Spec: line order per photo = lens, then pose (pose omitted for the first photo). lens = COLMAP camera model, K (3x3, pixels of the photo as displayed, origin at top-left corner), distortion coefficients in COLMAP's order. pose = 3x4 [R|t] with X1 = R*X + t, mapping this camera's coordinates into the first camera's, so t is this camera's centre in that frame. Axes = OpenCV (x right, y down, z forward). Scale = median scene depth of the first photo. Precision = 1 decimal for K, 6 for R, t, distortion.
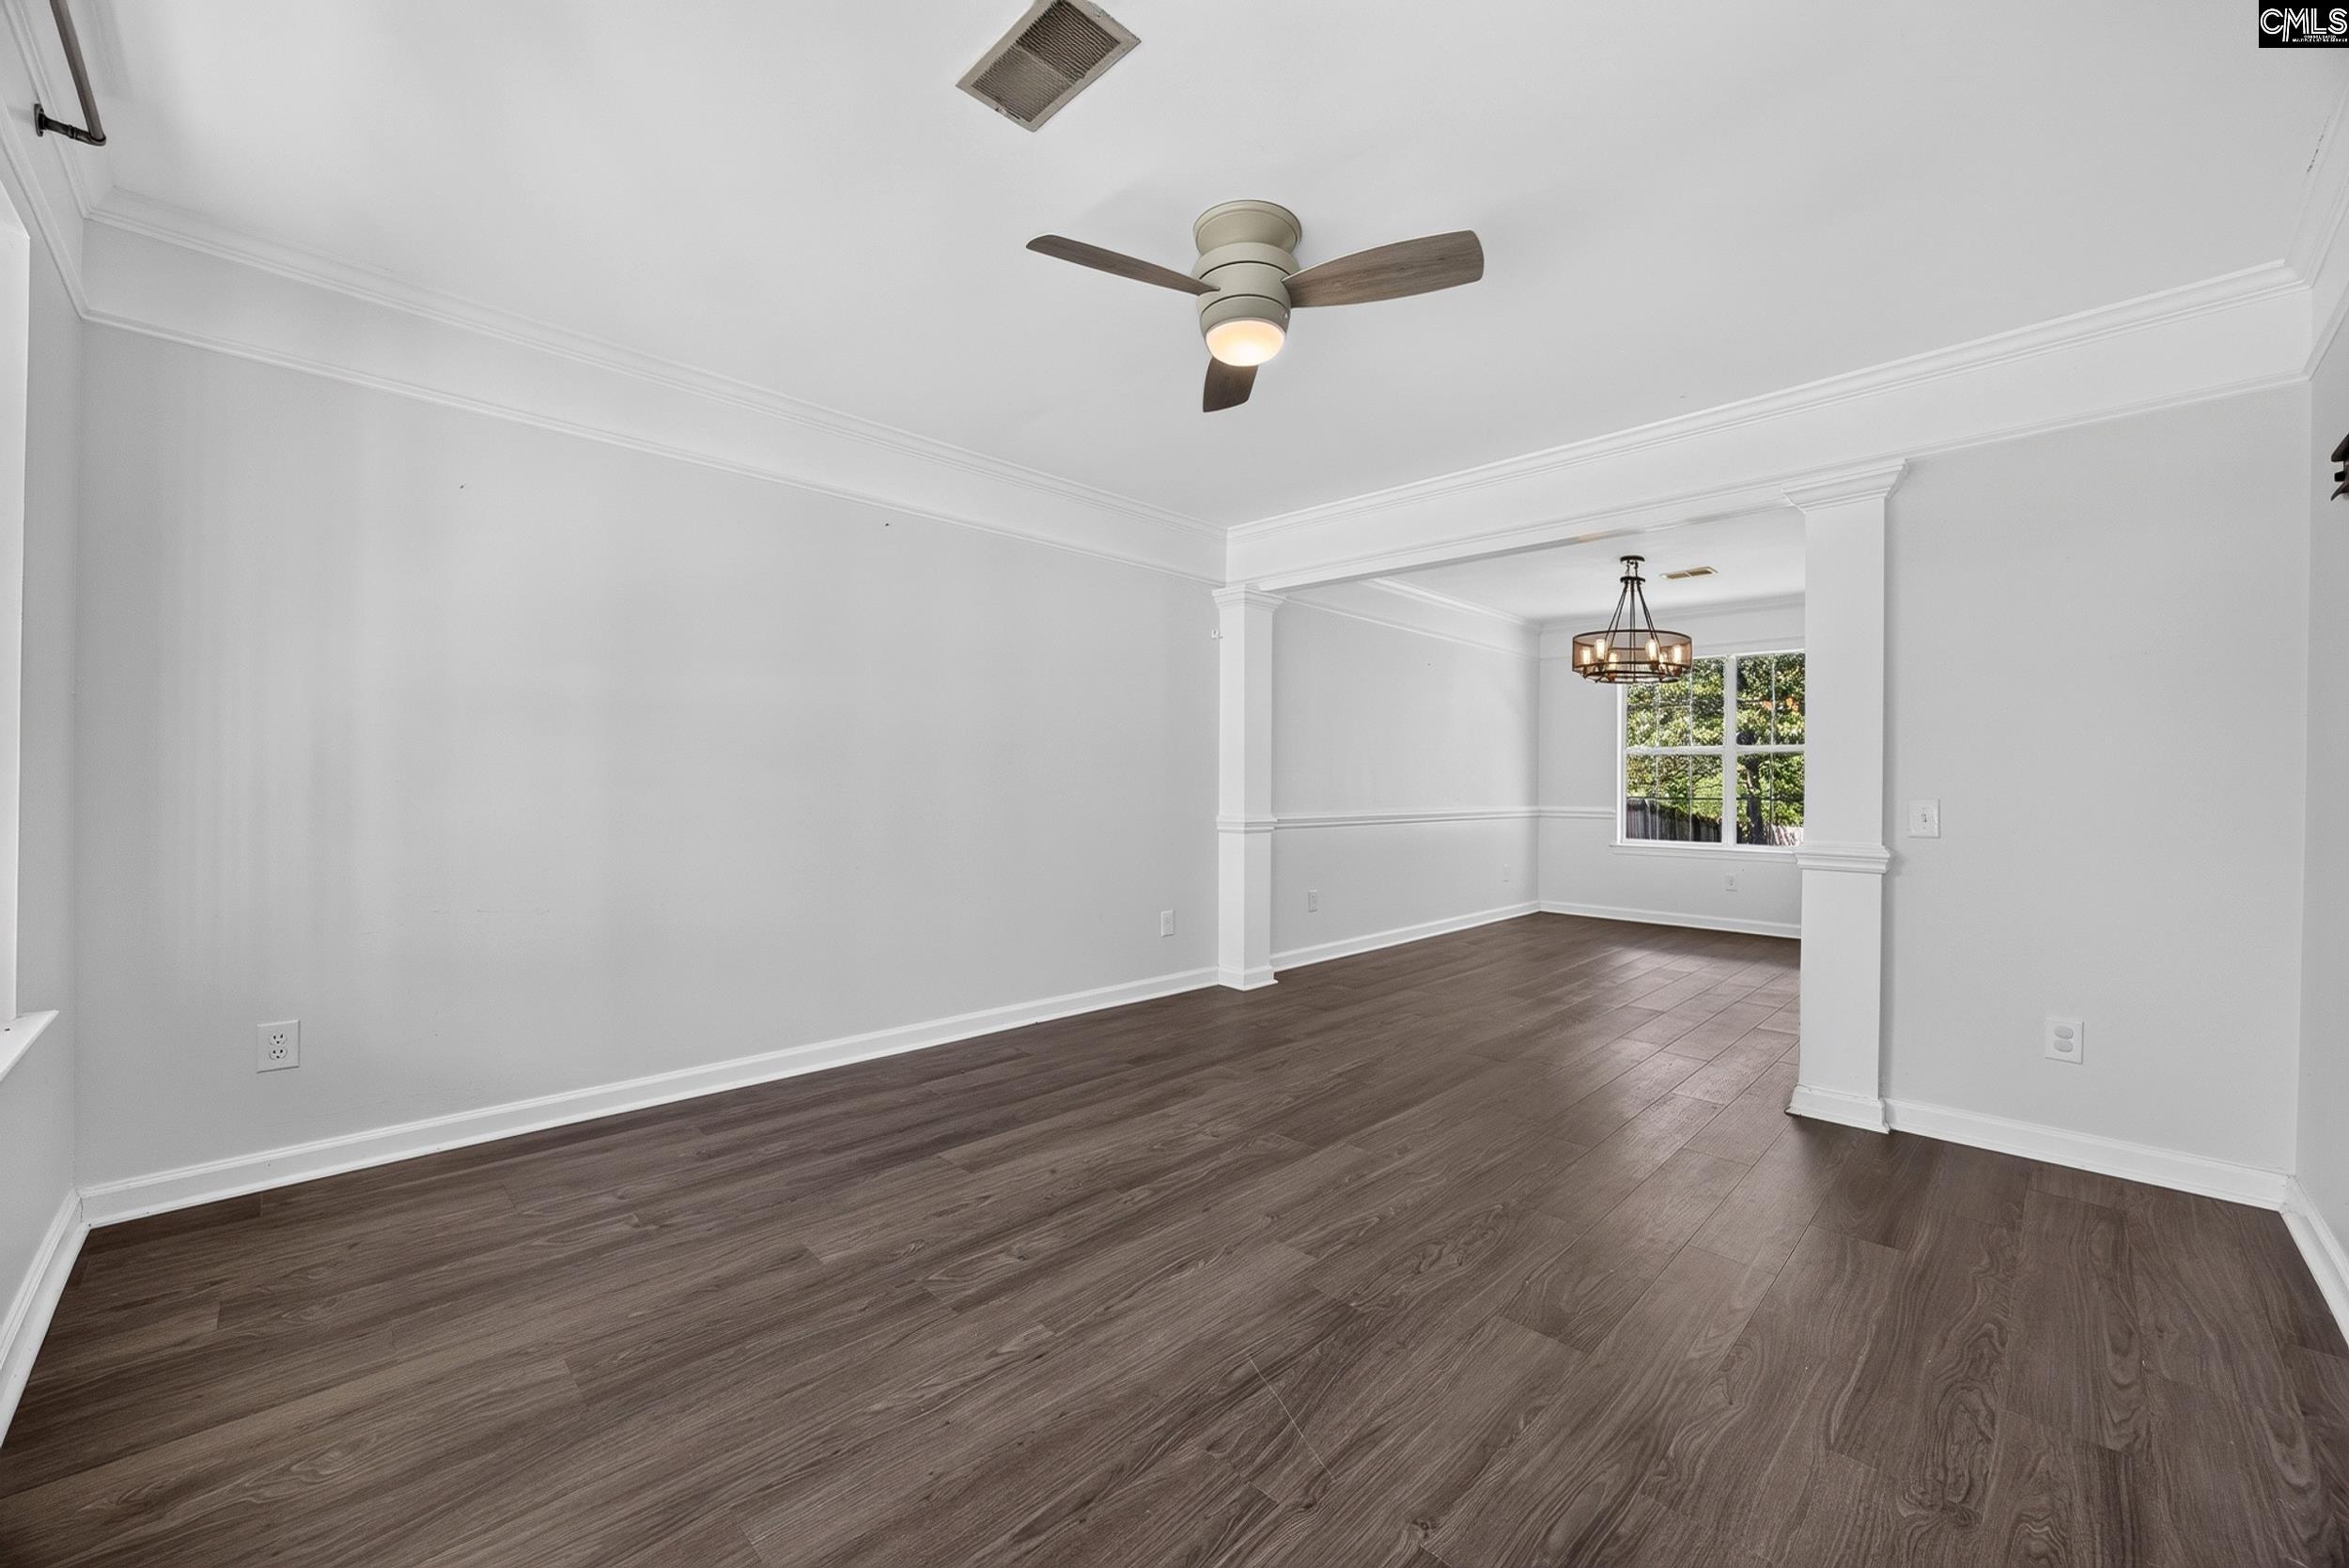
lens RADIAL K [[905.0, 0, 1175.8], [0, 905.0, 792.0], [0, 0, 1]] dist [-0.010828, 0.002435]
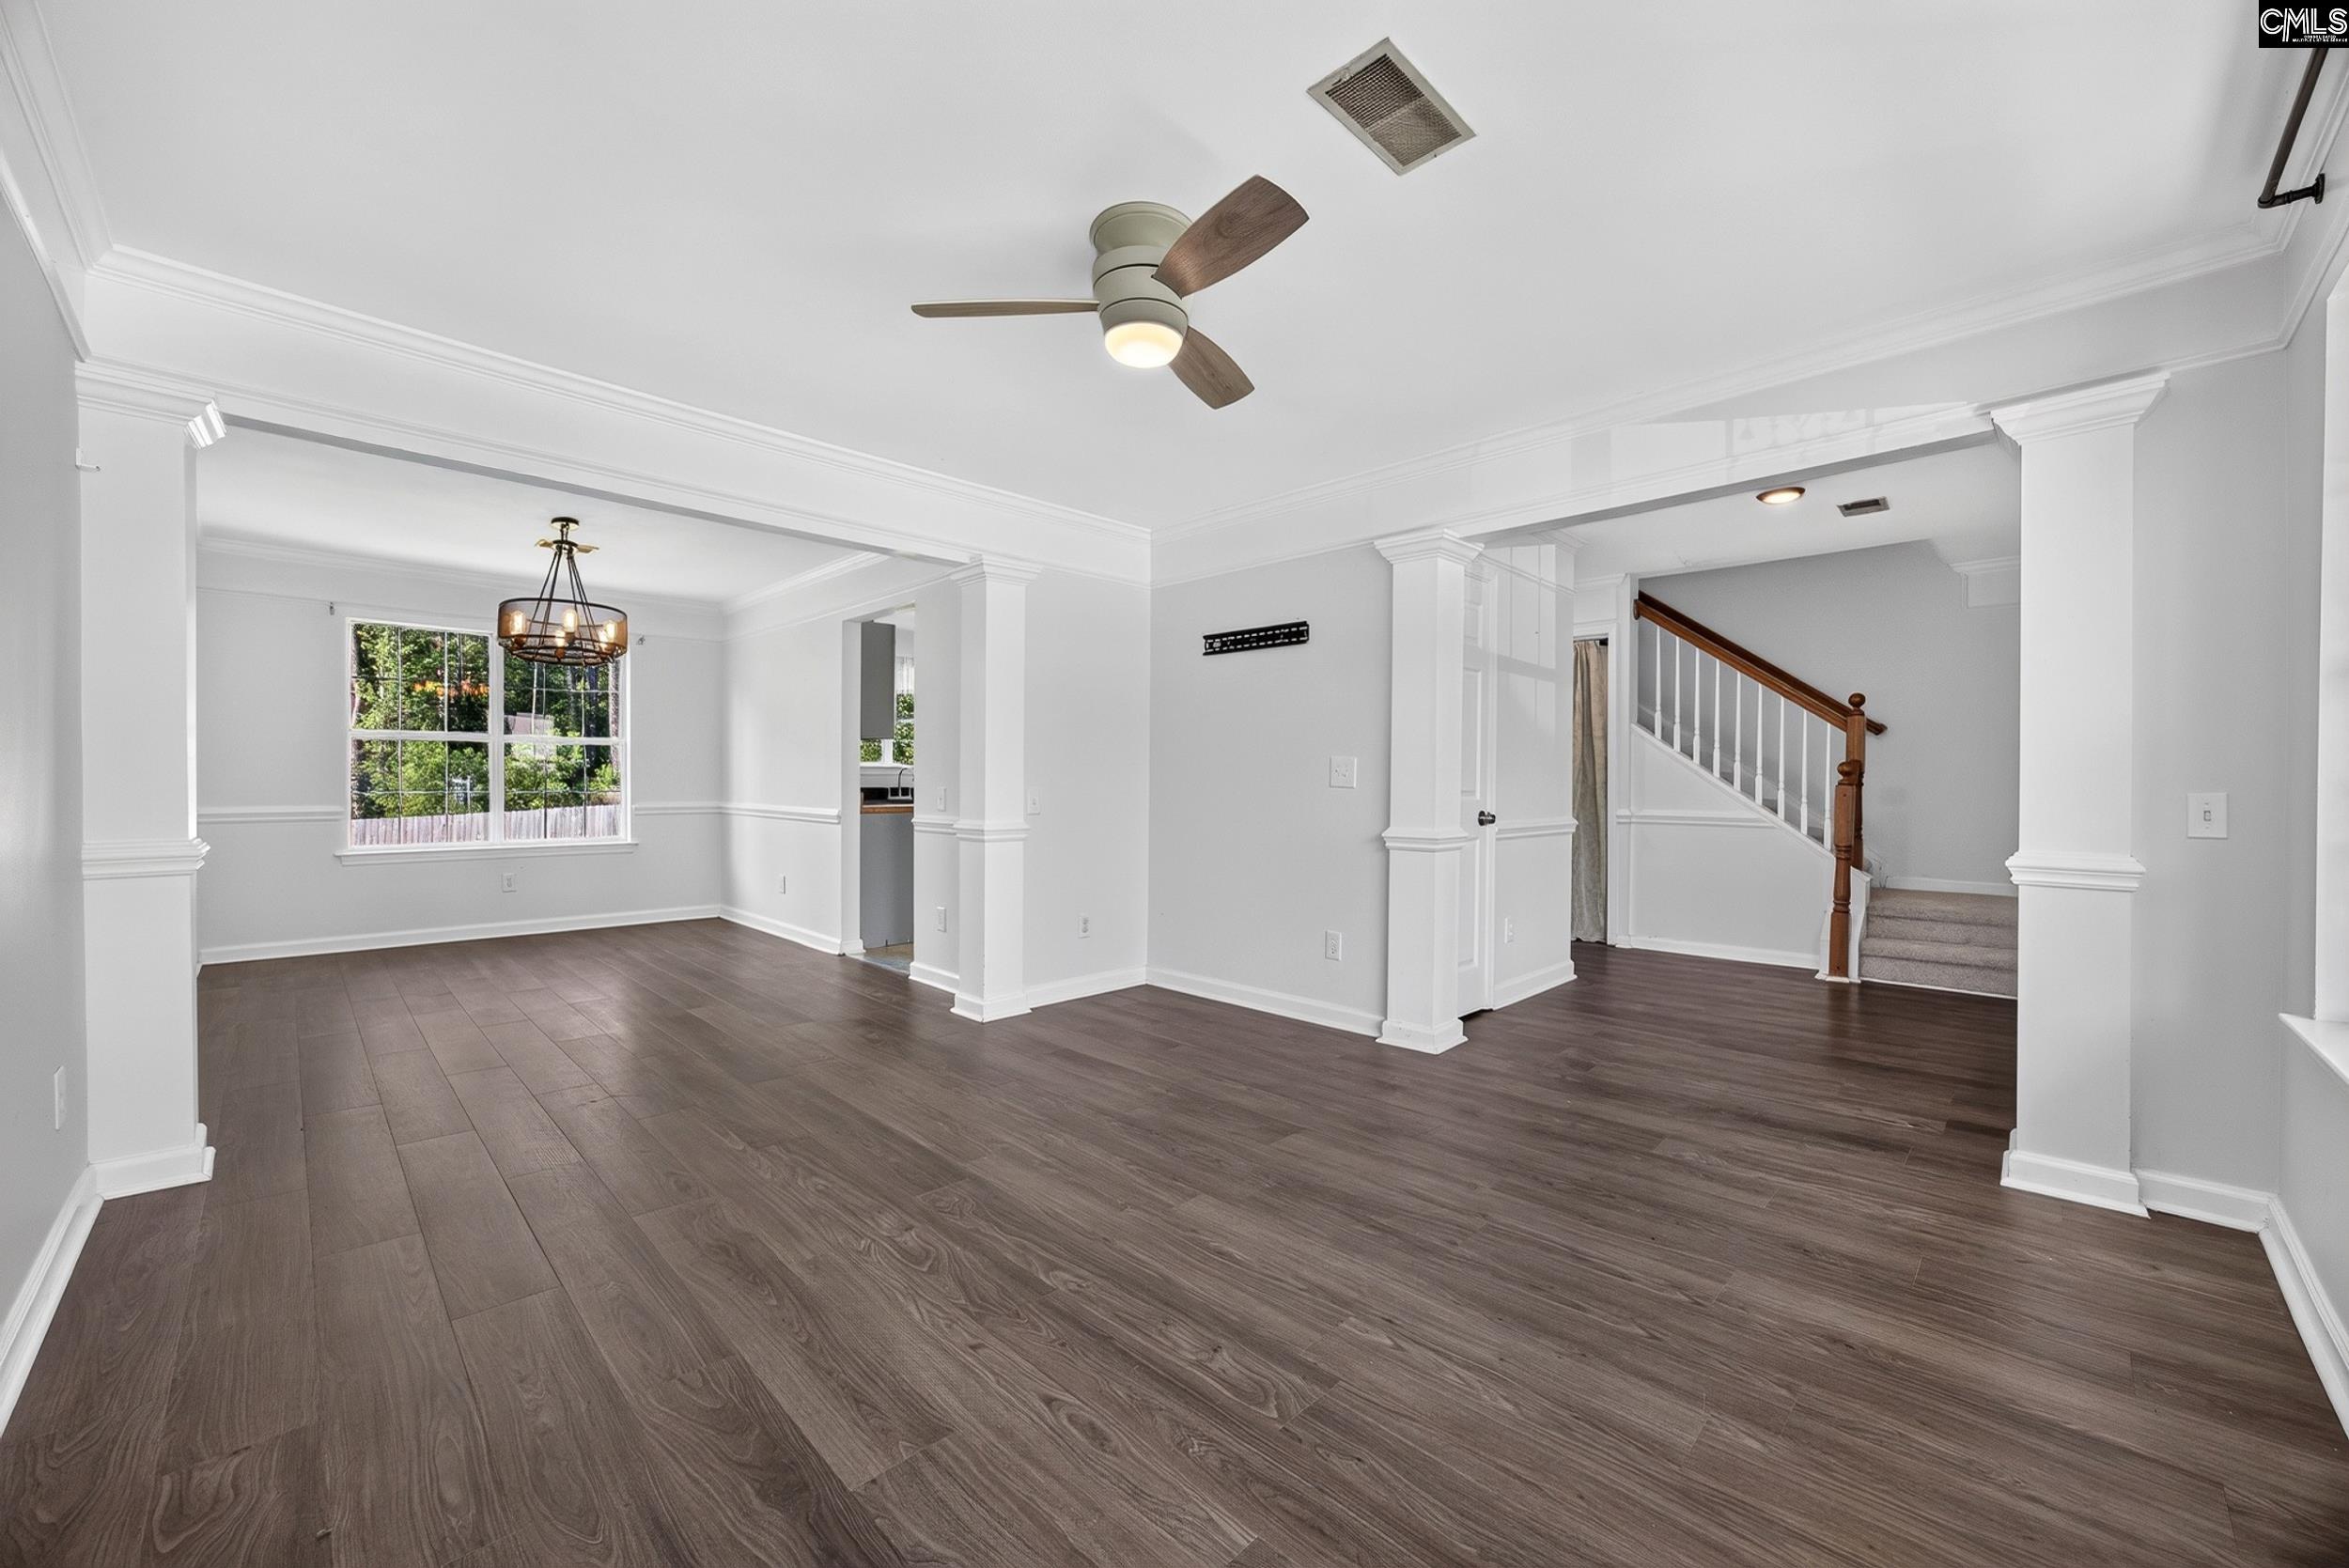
lens RADIAL K [[905.0, 0, 1182.1], [0, 905.0, 793.7], [0, 0, 1]] dist [-0.010828, 0.002435]
pose [[-0.015197, -0.012672, 0.999804, -0.866703], [-0.002656, 0.999917, 0.012633, -0.013005], [-0.999881, -0.002463, -0.015229, 0.900453]]
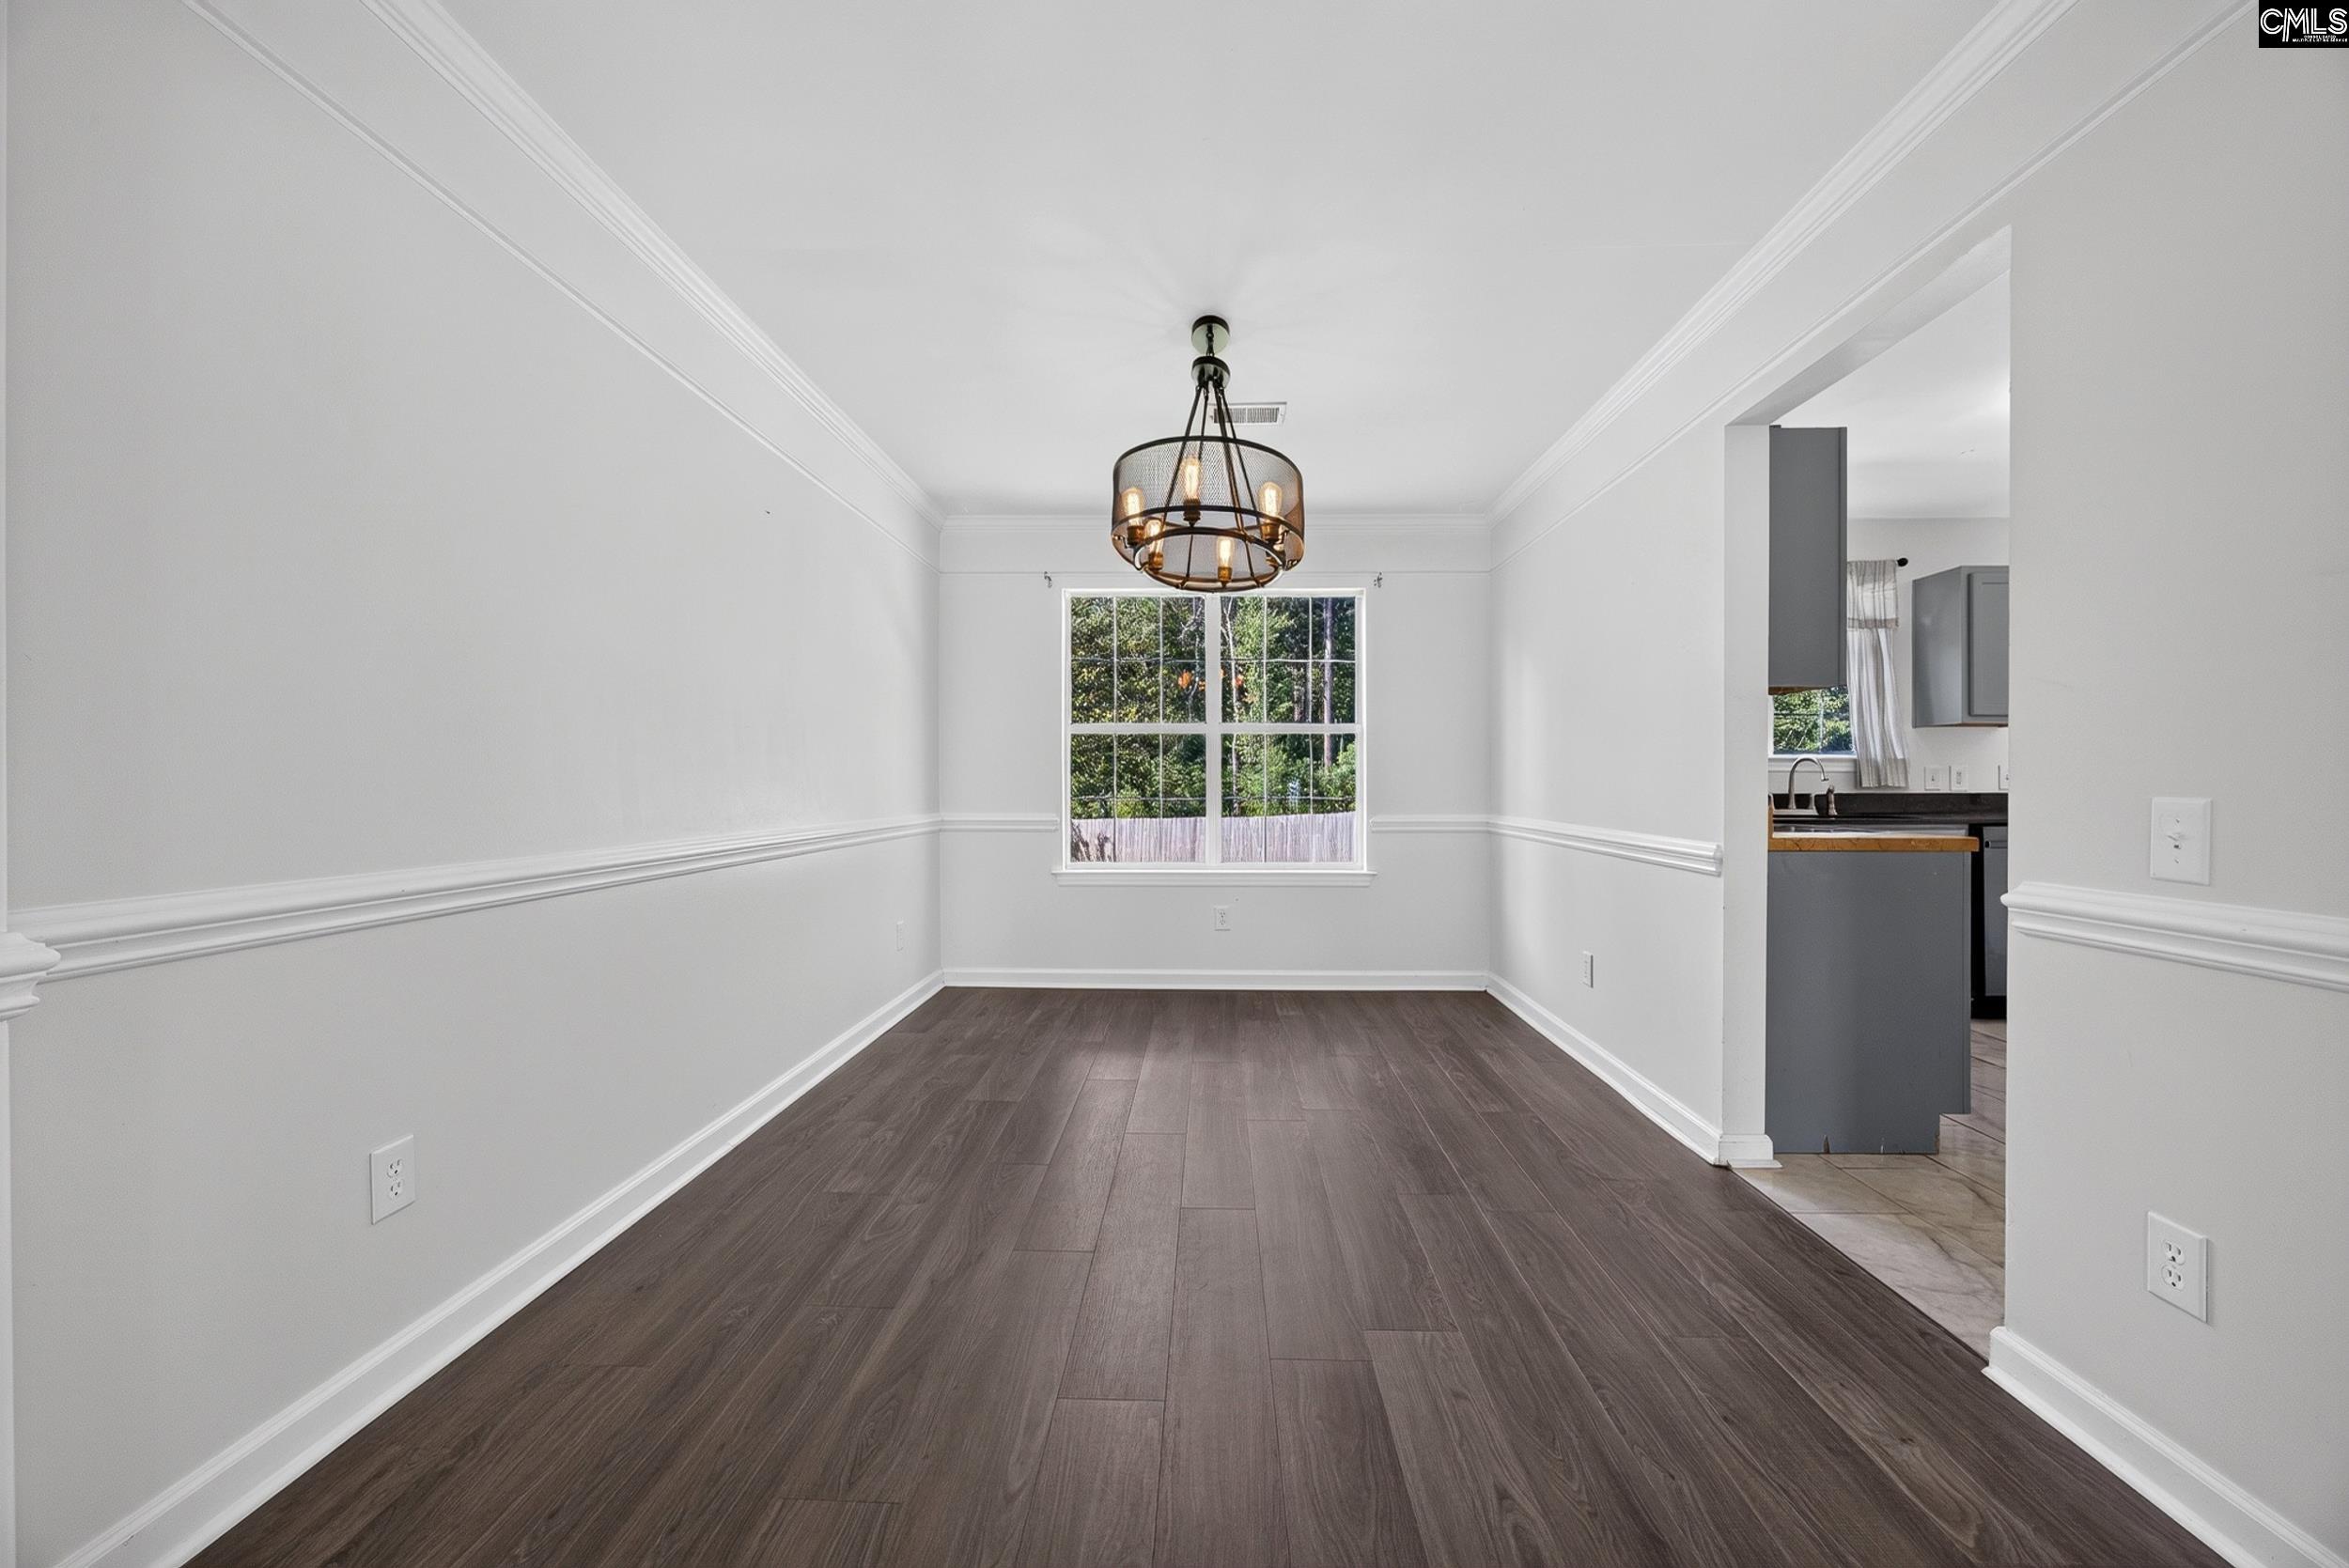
lens RADIAL K [[905.0, 0, 1184.0], [0, 905.0, 788.5], [0, 0, 1]] dist [-0.010828, 0.002435]
pose [[0.721333, -0.004032, 0.692577, 0.322799], [0.002423, 0.999992, 0.003298, -0.010771], [-0.692584, -0.000701, 0.721337, 1.435431]]
